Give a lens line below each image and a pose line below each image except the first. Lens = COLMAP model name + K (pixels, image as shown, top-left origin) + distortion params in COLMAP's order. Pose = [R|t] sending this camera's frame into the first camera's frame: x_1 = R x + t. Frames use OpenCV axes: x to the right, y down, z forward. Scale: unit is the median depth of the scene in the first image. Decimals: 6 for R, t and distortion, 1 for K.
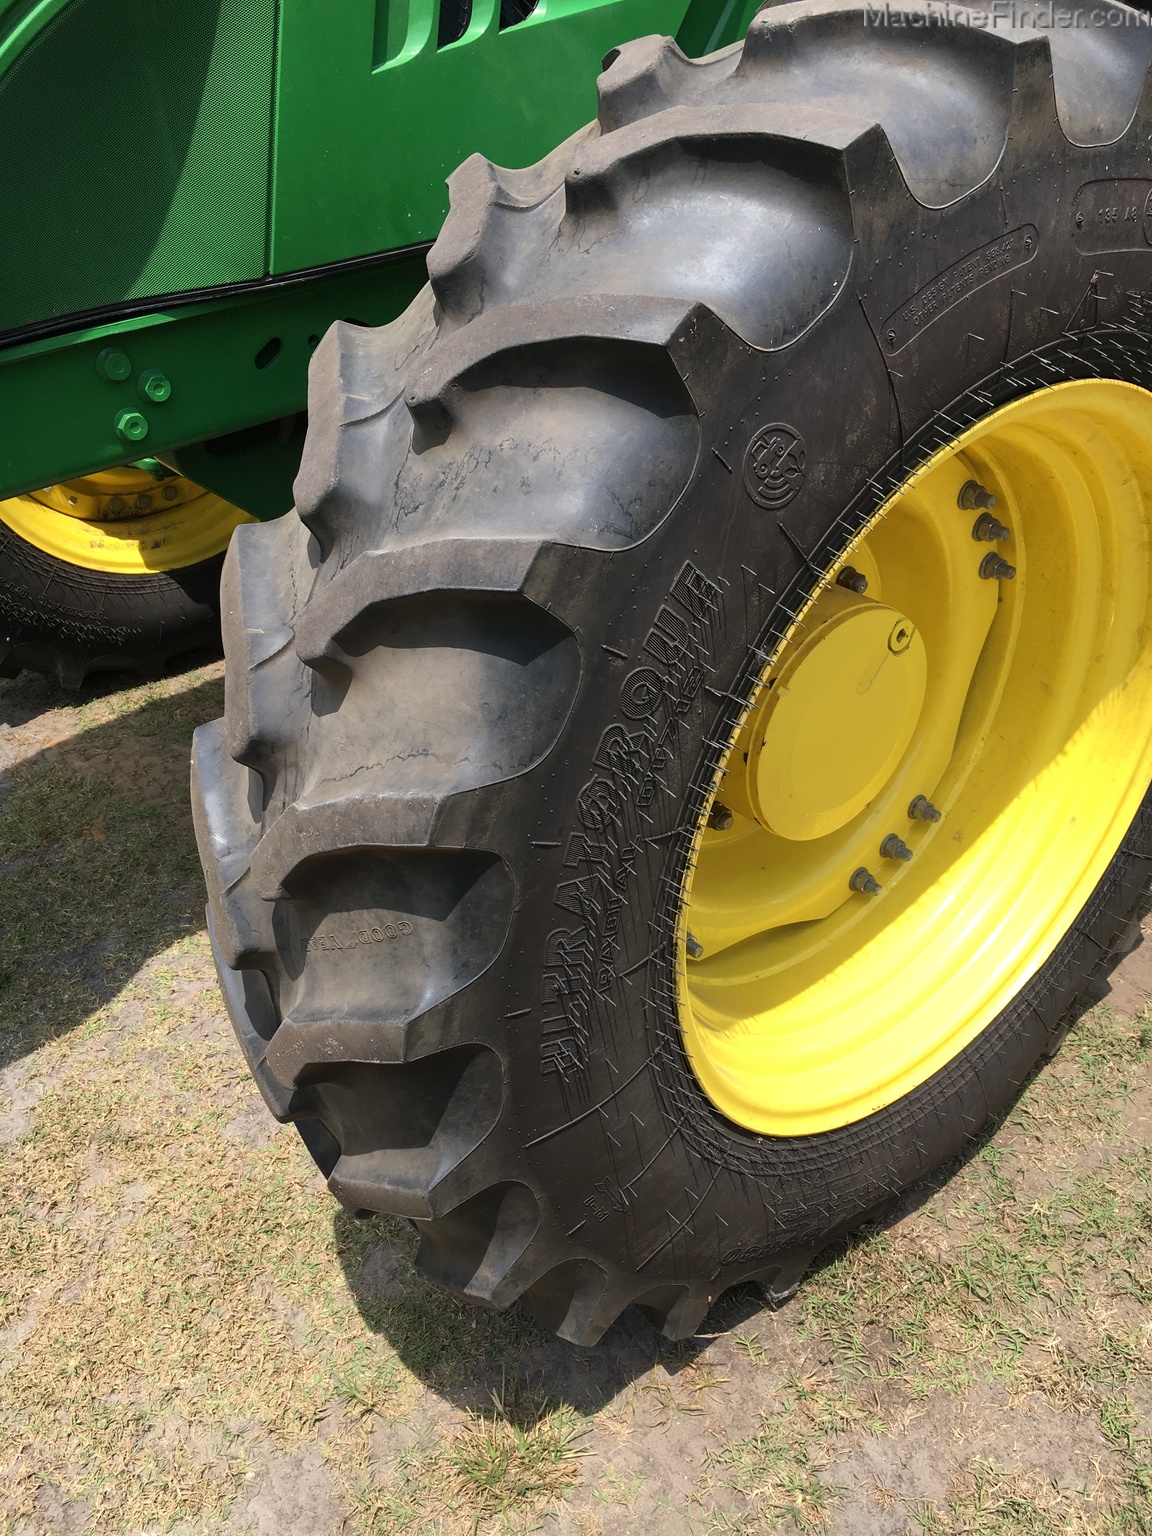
lens RADIAL K [[1339.6, 0, 573.2], [0, 1339.6, 774.2], [0, 0, 1]] dist [0.045745, -0.045132]
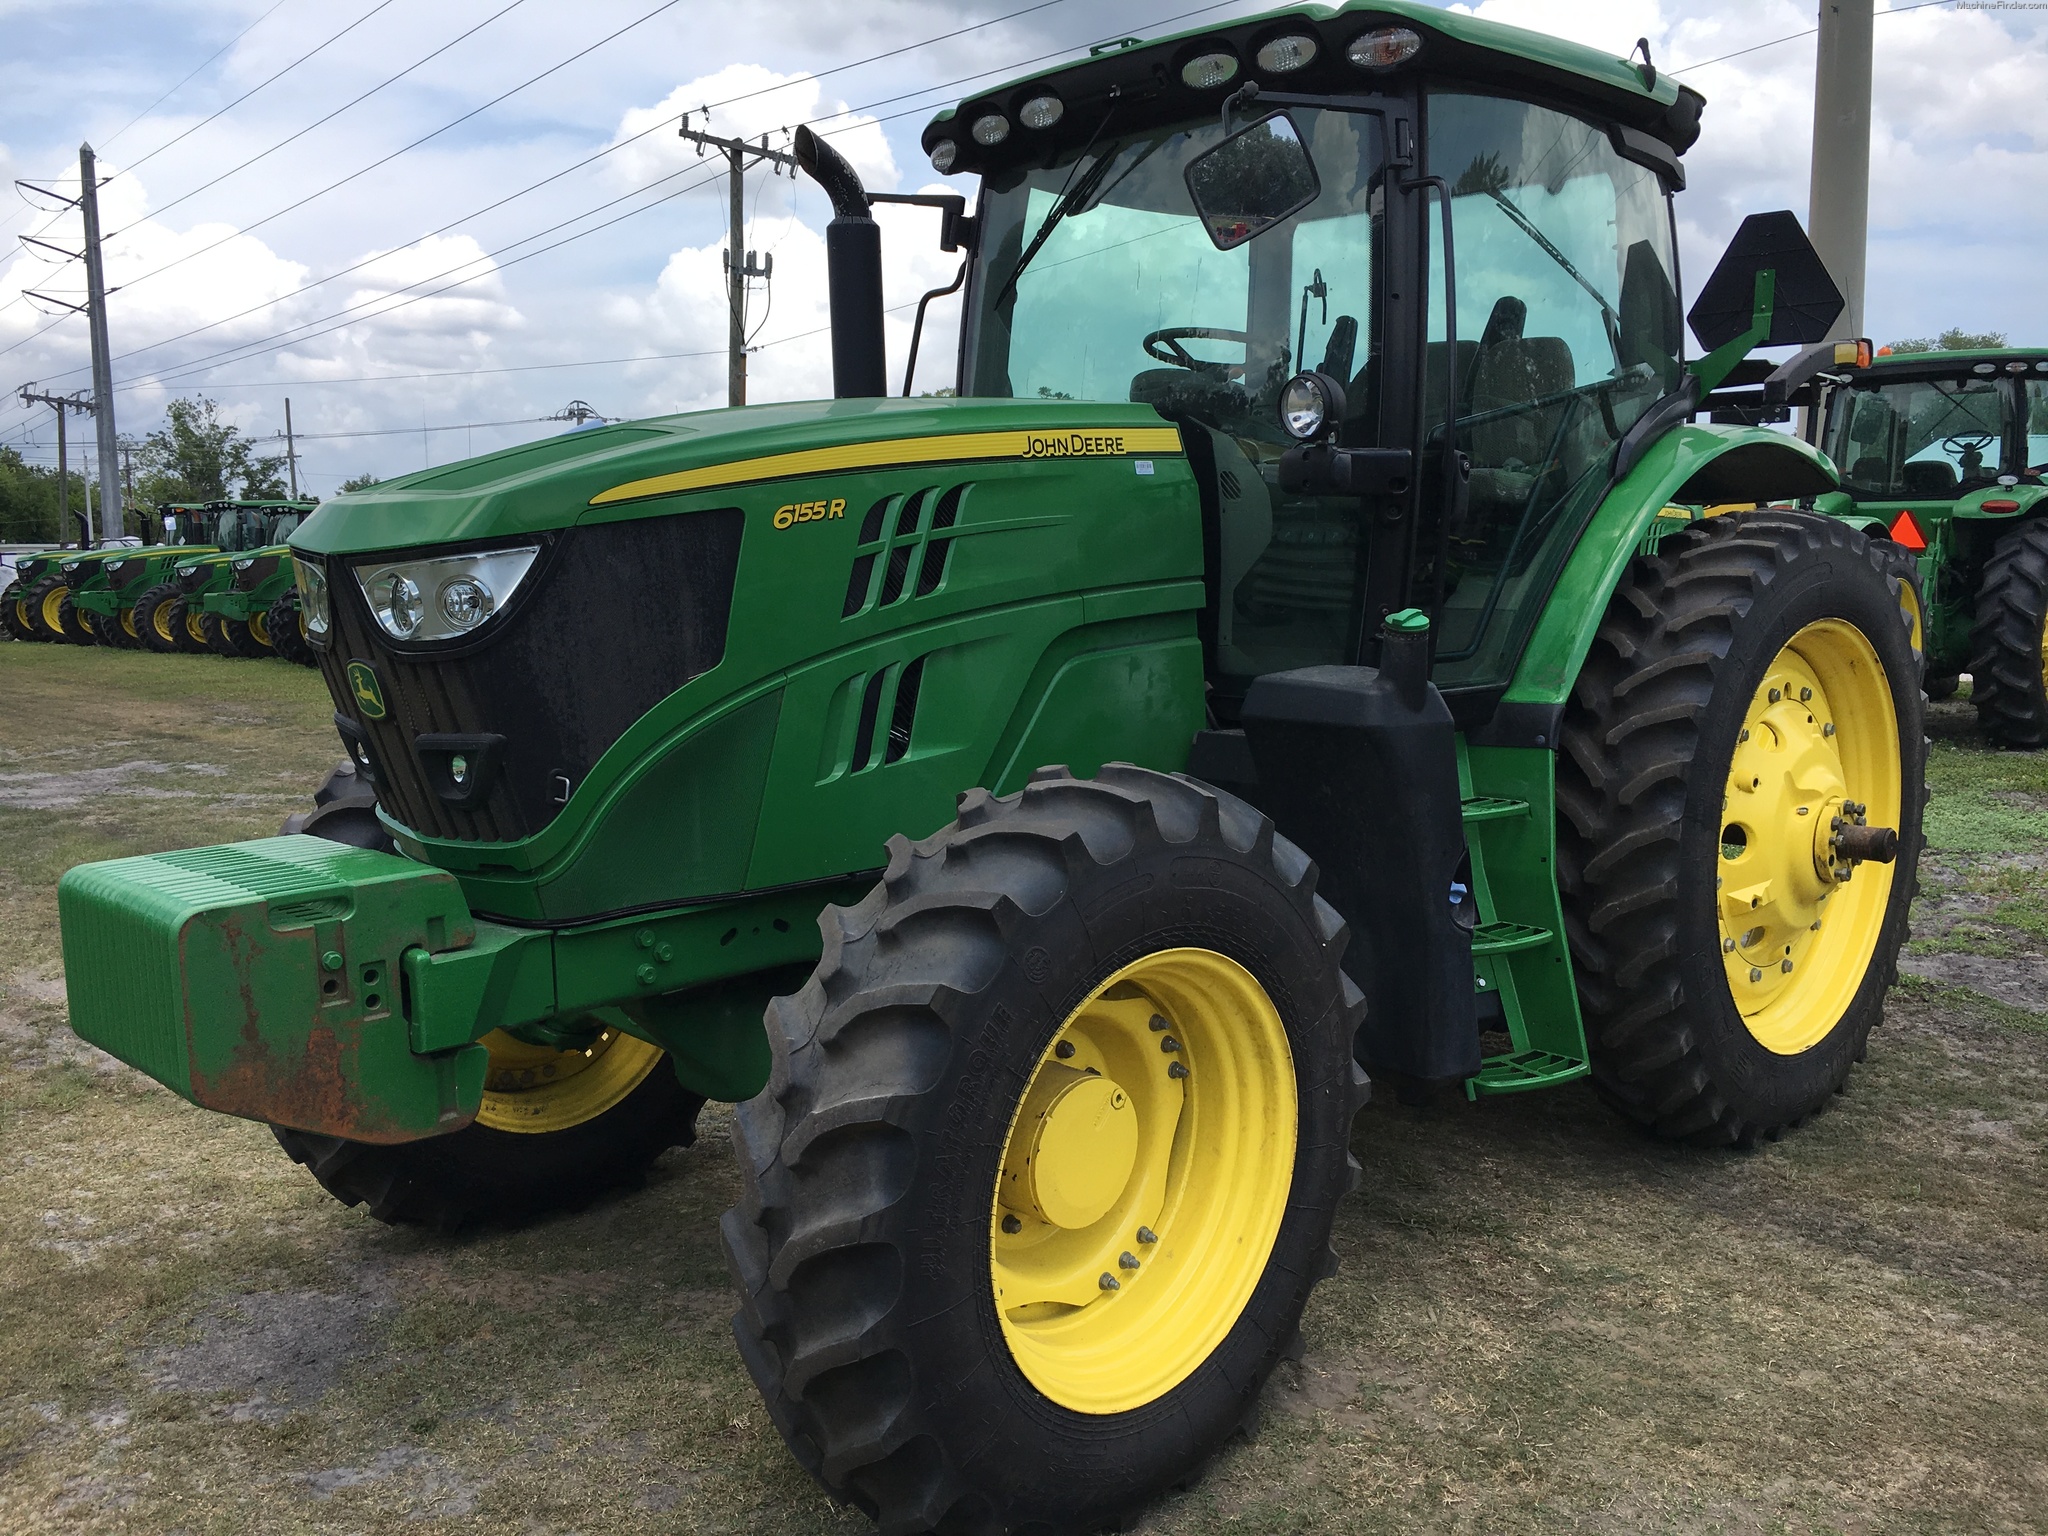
lens RADIAL K [[1786.1, 0, 1024.2], [0, 1786.1, 768.5], [0, 0, 1]] dist [0.045745, -0.045132]
pose [[0.993264, 0.046560, 0.106112, -0.184287], [0.005022, 0.897569, -0.440845, 0.714831], [-0.115769, 0.438408, 0.891289, -1.632847]]
